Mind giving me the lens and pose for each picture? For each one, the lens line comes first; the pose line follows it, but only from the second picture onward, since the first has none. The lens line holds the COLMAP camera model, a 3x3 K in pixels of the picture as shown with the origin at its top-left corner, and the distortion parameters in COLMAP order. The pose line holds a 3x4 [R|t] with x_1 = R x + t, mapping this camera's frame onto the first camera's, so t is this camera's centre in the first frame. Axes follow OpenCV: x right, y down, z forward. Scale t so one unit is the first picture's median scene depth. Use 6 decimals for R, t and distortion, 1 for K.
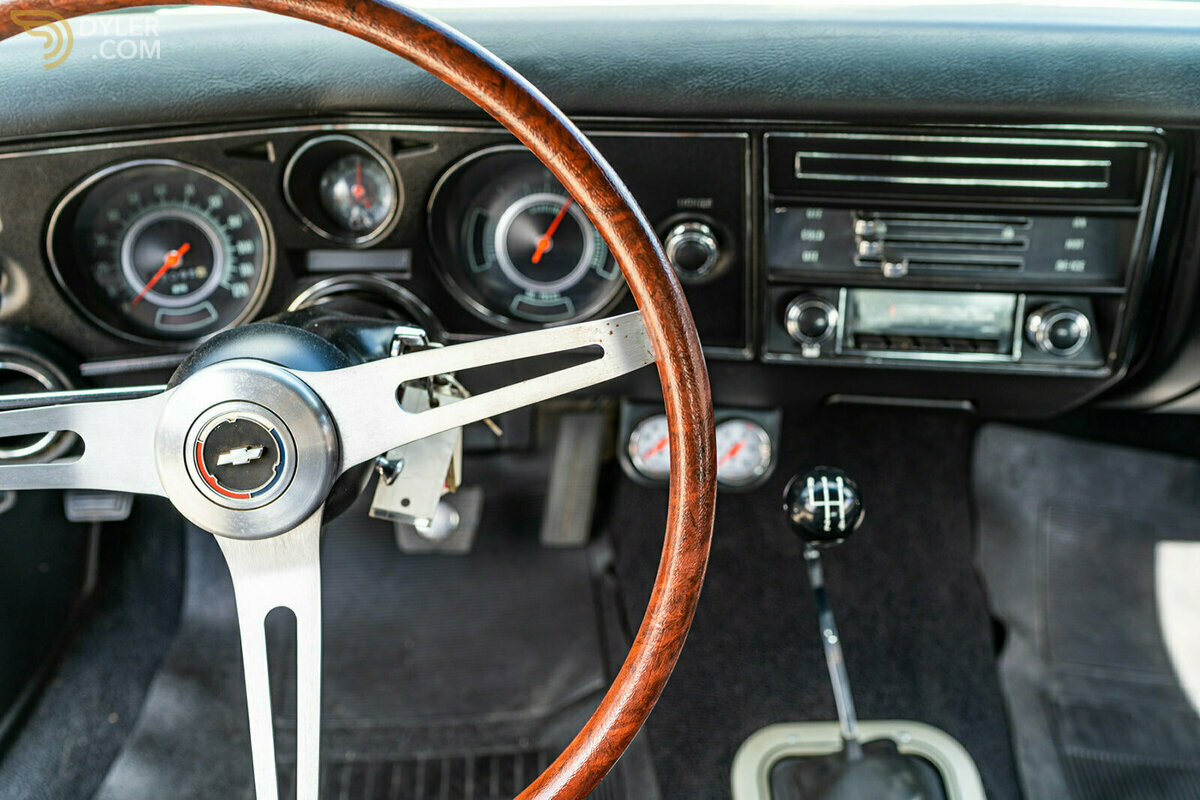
lens RADIAL K [[1128.7, 0, 597.4], [0, 1128.7, 365.5], [0, 0, 1]] dist [-0.006173, -0.004804]
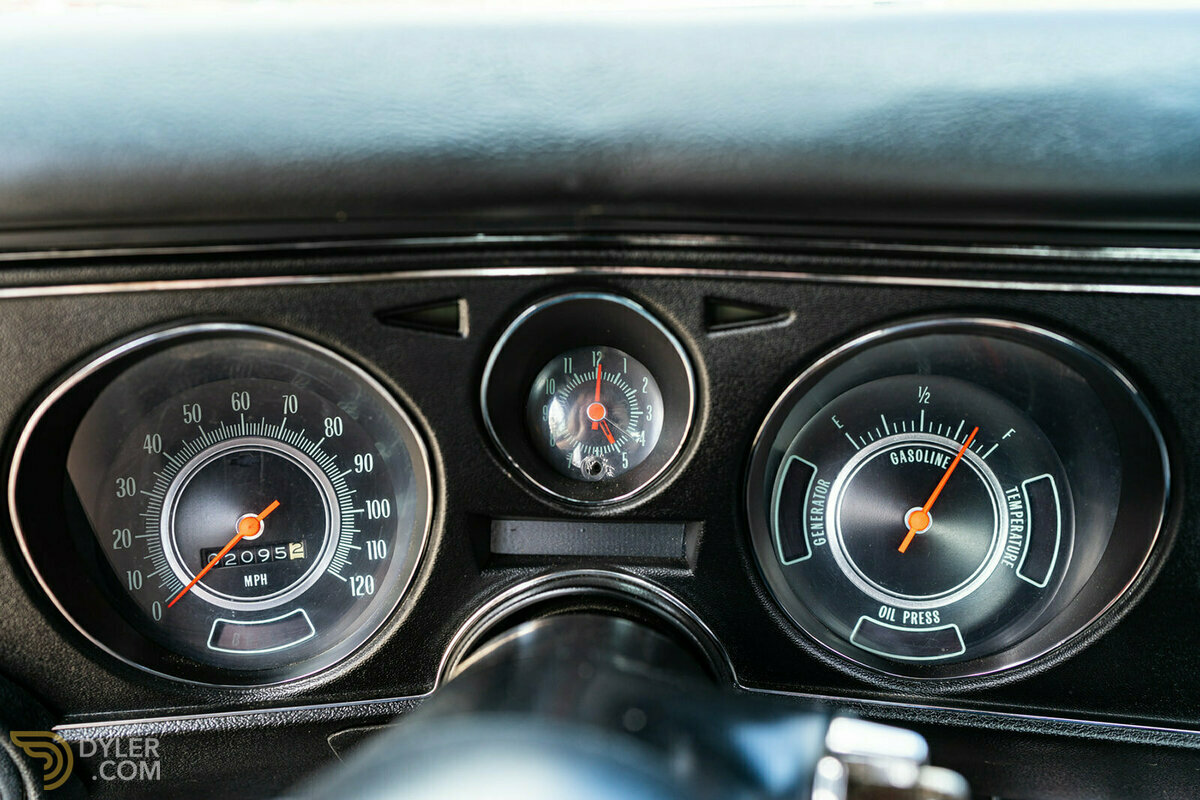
lens RADIAL K [[1128.7, 0, 597.4], [0, 1128.7, 365.5], [0, 0, 1]] dist [-0.006173, -0.004804]
pose [[0.997689, 0.023876, -0.063618, -0.177335], [-0.038804, 0.968752, -0.244977, -0.042802], [0.055781, 0.246879, 0.967439, 0.467591]]
